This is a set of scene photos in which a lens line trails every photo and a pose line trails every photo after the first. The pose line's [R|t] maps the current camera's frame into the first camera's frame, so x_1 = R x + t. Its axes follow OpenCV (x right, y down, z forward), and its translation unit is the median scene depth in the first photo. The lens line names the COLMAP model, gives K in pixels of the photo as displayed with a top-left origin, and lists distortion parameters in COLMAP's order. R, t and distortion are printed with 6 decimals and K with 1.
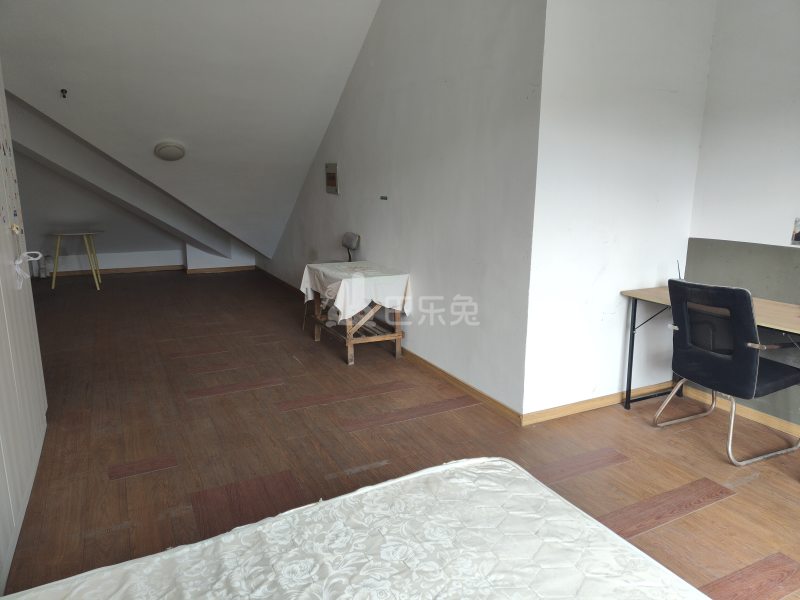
lens RADIAL K [[556.3, 0, 400.0], [0, 556.3, 300.0], [0, 0, 1]] dist [0.039765, -0.025659]
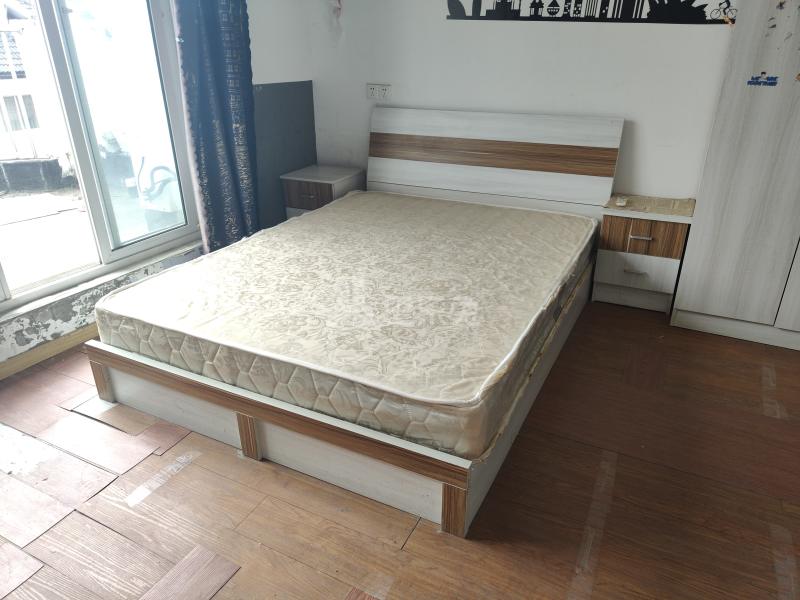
lens RADIAL K [[556.3, 0, 400.0], [0, 556.3, 300.0], [0, 0, 1]] dist [0.039765, -0.025659]
pose [[-0.822802, 0.232674, -0.518516, 0.292242], [-0.120169, 0.820499, 0.558874, -0.108821], [0.555478, 0.522152, -0.647149, 0.661093]]
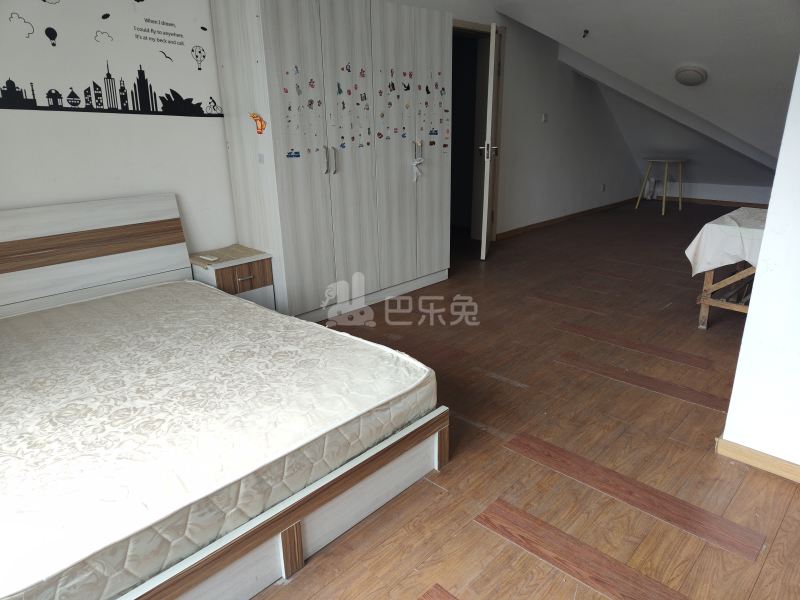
lens RADIAL K [[556.3, 0, 400.0], [0, 556.3, 300.0], [0, 0, 1]] dist [0.039765, -0.025659]
pose [[0.318163, 0.289937, -0.902612, 0.529359], [-0.186388, 0.952635, 0.240305, -0.044589], [0.929533, 0.091779, 0.357134, 0.271901]]
